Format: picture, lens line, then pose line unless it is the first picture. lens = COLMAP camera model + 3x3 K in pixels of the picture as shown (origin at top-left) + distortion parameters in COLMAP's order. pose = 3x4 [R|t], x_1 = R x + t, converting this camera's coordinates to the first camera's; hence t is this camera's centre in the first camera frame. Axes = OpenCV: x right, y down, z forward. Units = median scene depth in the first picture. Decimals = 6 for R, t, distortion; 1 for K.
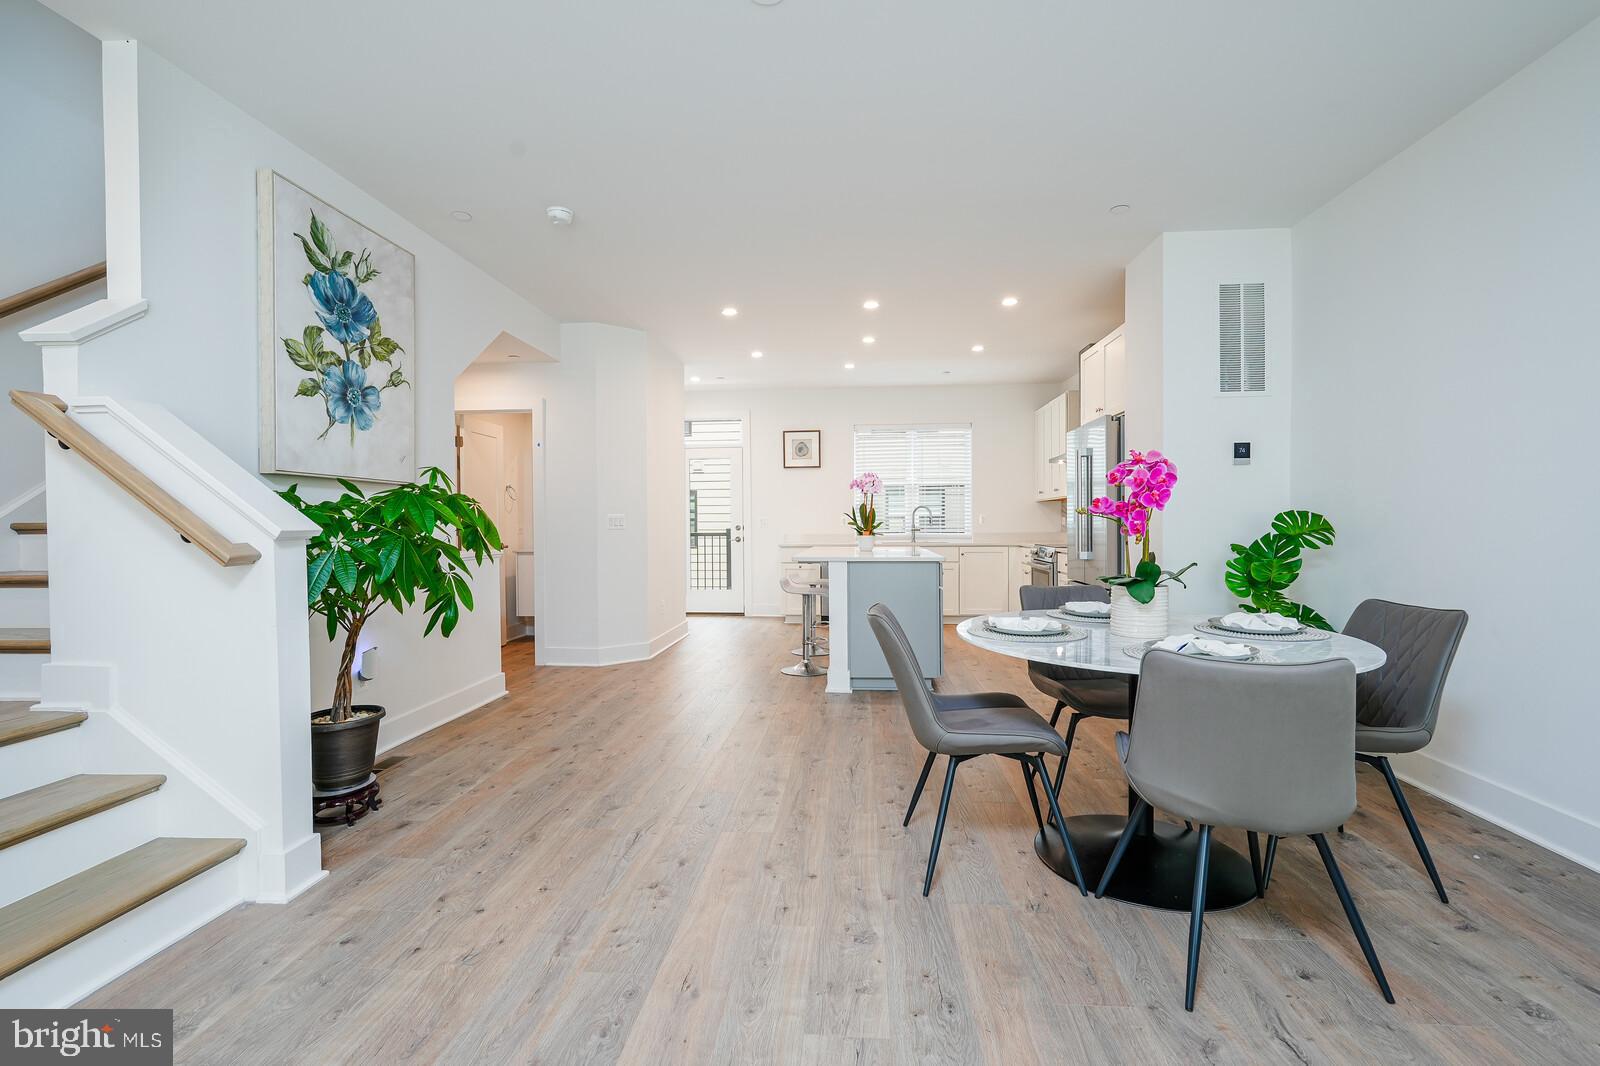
lens RADIAL K [[758.7, 0, 802.8], [0, 758.7, 539.6], [0, 0, 1]] dist [0.026955, -0.000052]
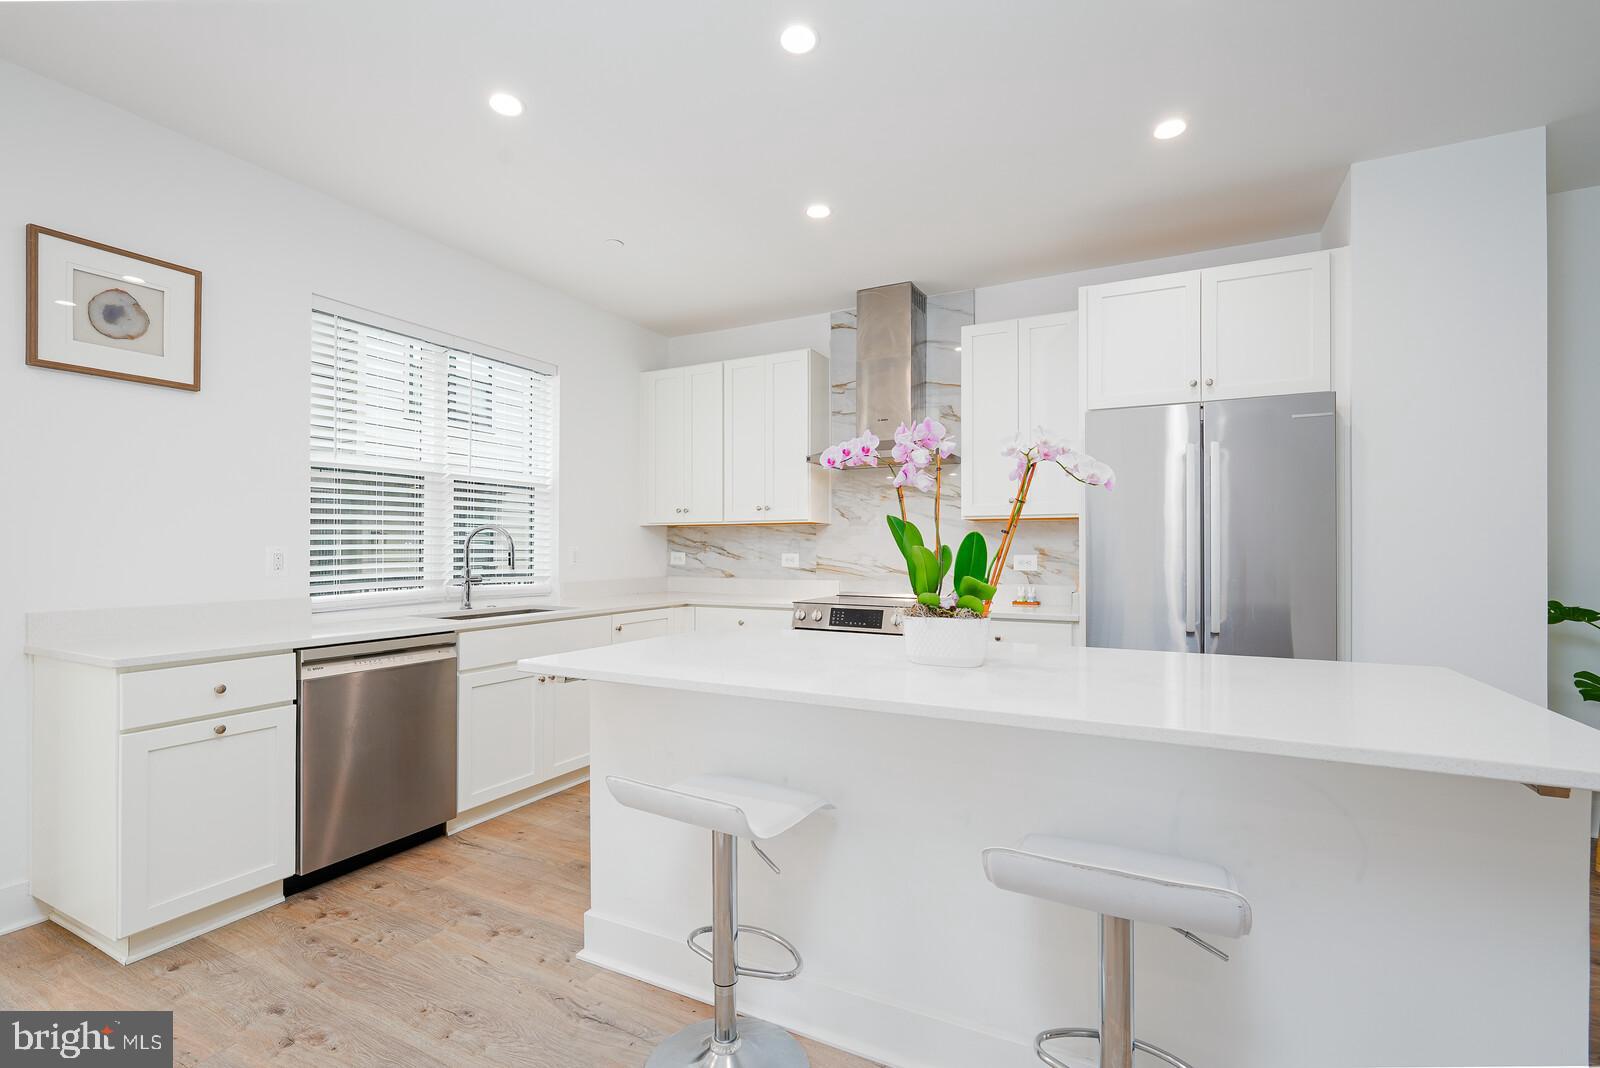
lens RADIAL K [[707.4, 0, 824.2], [0, 707.4, 554.3], [0, 0, 1]] dist [-0.018048, 0.000525]
pose [[0.377077, -0.000837, 0.926181, -0.349640], [0.017832, 0.999821, -0.006357, -0.051623], [-0.926010, 0.018913, 0.377024, 1.572342]]
